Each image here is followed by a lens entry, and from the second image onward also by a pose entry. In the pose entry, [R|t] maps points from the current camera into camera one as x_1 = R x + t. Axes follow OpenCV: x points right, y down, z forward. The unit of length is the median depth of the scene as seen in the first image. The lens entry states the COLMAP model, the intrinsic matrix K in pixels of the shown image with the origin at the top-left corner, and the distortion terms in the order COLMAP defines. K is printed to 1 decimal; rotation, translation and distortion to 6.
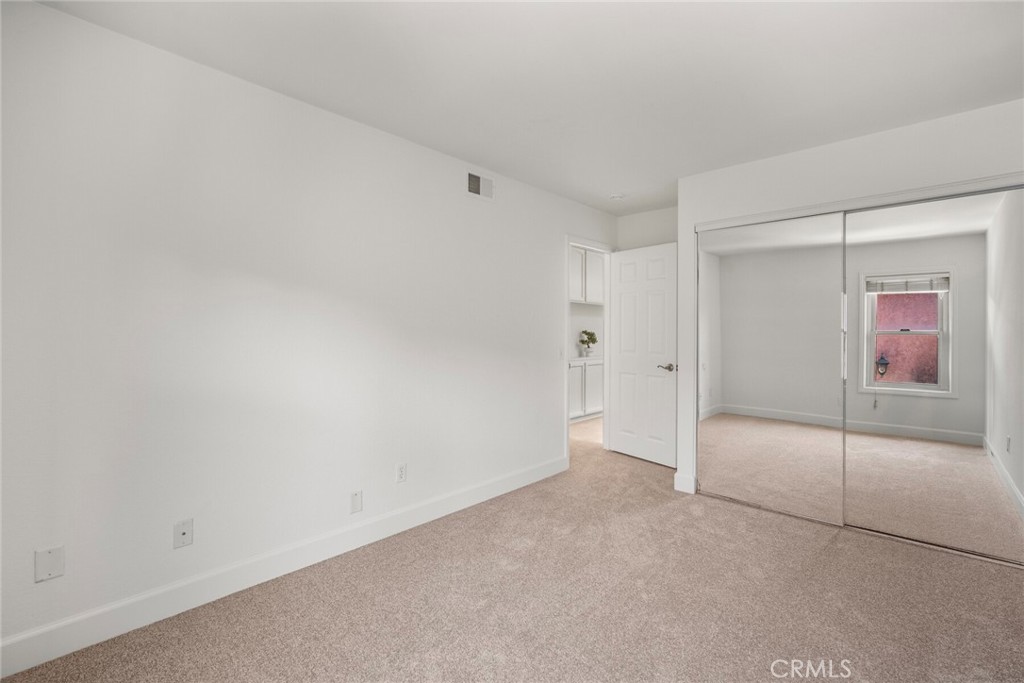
lens RADIAL K [[451.0, 0, 507.3], [0, 451.0, 336.0], [0, 0, 1]] dist [-0.002506, -0.000209]
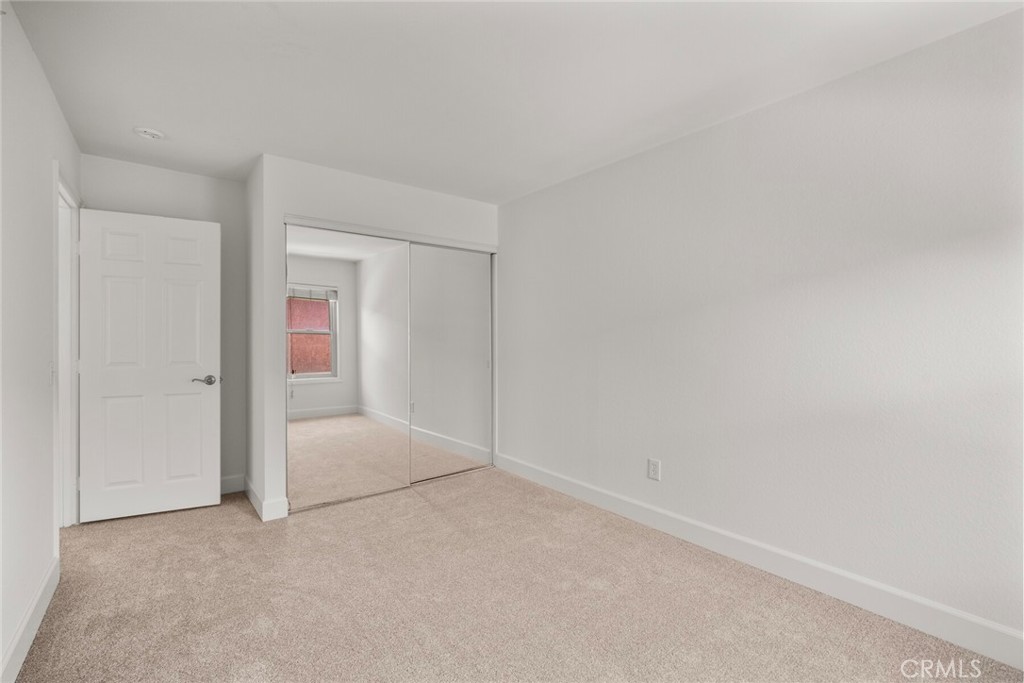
lens RADIAL K [[470.3, 0, 511.6], [0, 470.3, 338.0], [0, 0, 1]] dist [-0.010223, 0.003990]
pose [[0.131511, -0.016656, 0.991175, -0.438671], [0.001718, 0.999861, 0.016574, -0.018620], [-0.991313, -0.000476, 0.131522, 0.426812]]
